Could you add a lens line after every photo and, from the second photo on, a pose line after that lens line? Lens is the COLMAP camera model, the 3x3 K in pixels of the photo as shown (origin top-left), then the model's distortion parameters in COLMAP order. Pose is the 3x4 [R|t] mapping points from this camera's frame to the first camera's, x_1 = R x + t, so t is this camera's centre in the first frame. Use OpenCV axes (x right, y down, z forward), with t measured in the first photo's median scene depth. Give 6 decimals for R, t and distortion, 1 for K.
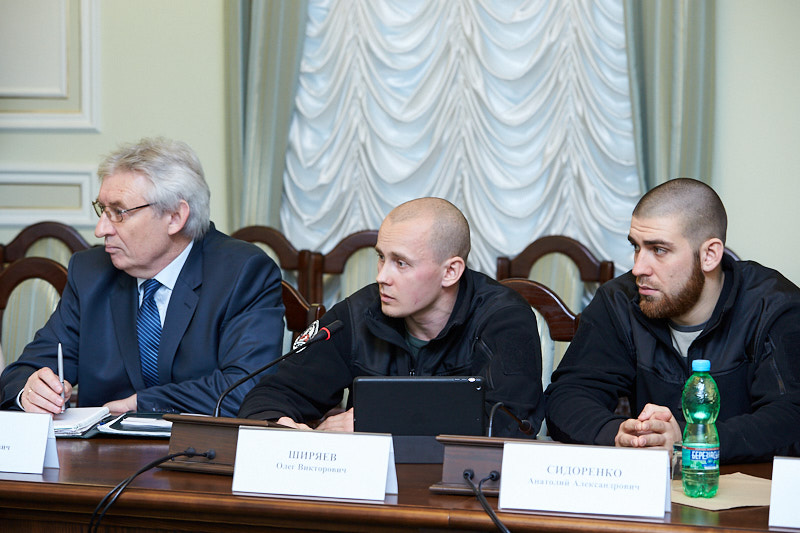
lens RADIAL K [[2460.4, 0, 403.7], [0, 2460.4, 264.7], [0, 0, 1]] dist [0.075193, 0.000000]
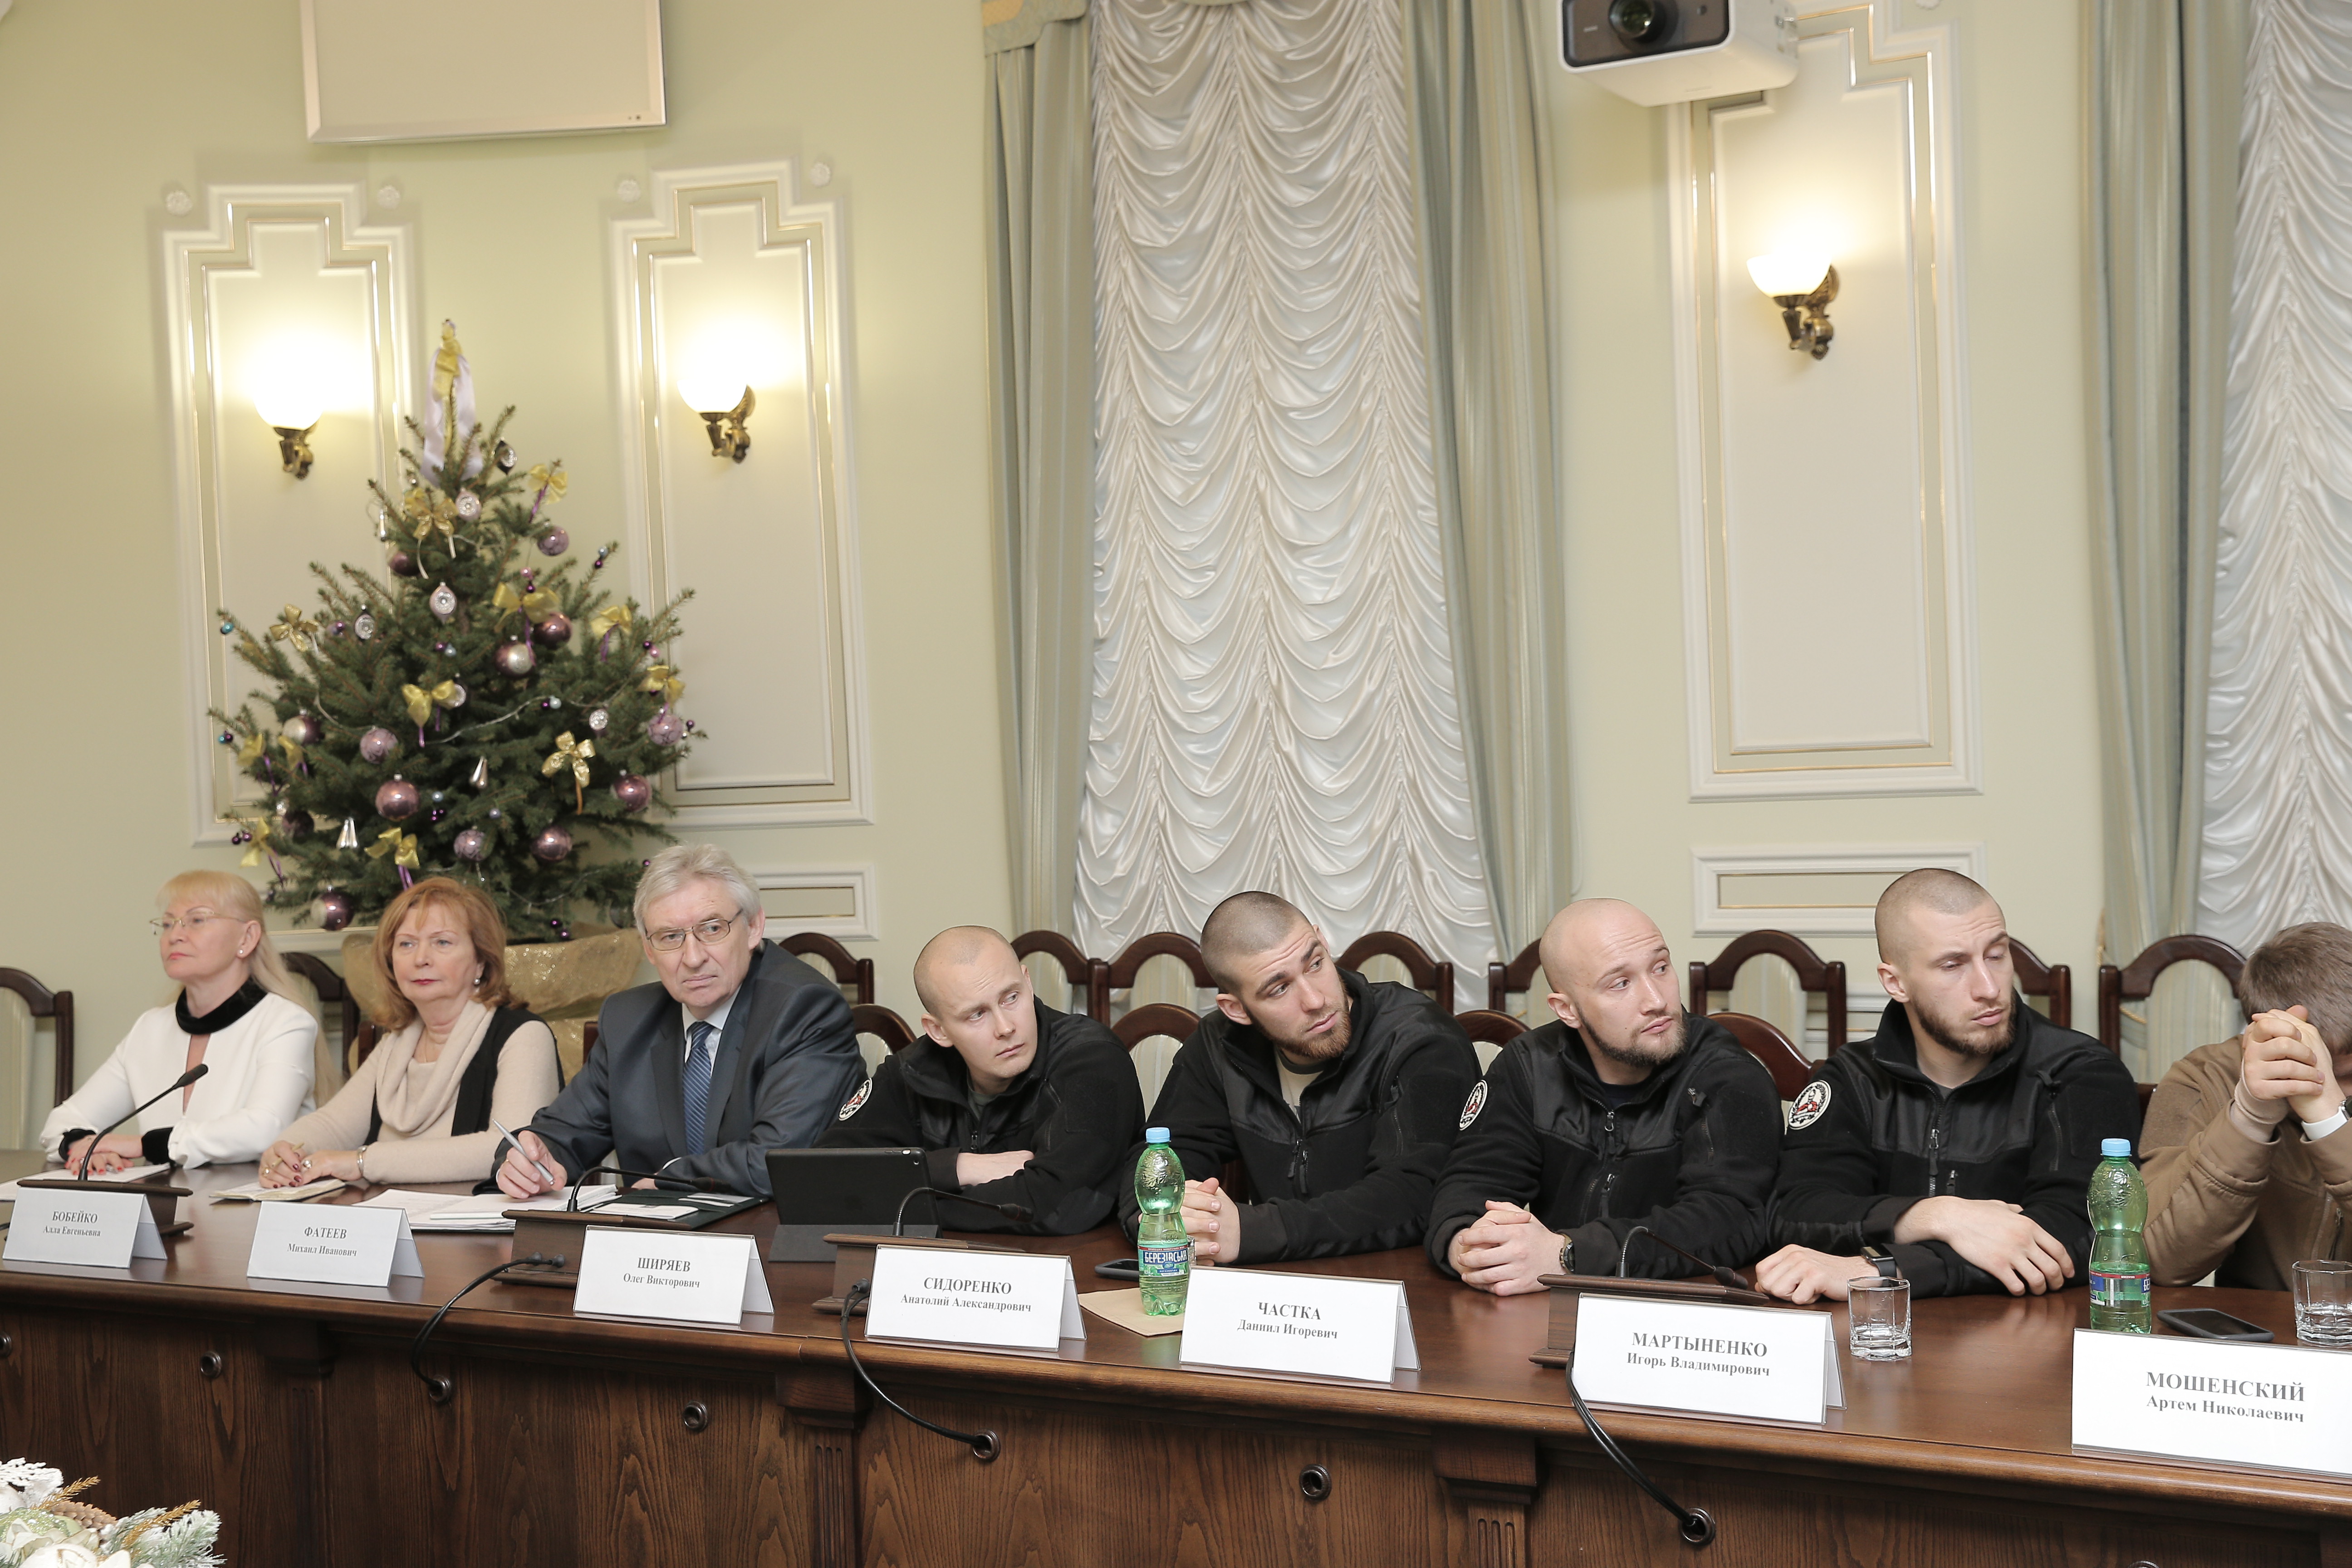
lens RADIAL K [[2761.0, 0, 1152.7], [0, 2761.0, 791.2], [0, 0, 1]] dist [0.094570, 0.000000]
pose [[0.982866, -0.041125, -0.179673, 0.224904], [0.030583, 0.997666, -0.061055, -0.007821], [0.181764, 0.054513, 0.981830, 0.162500]]
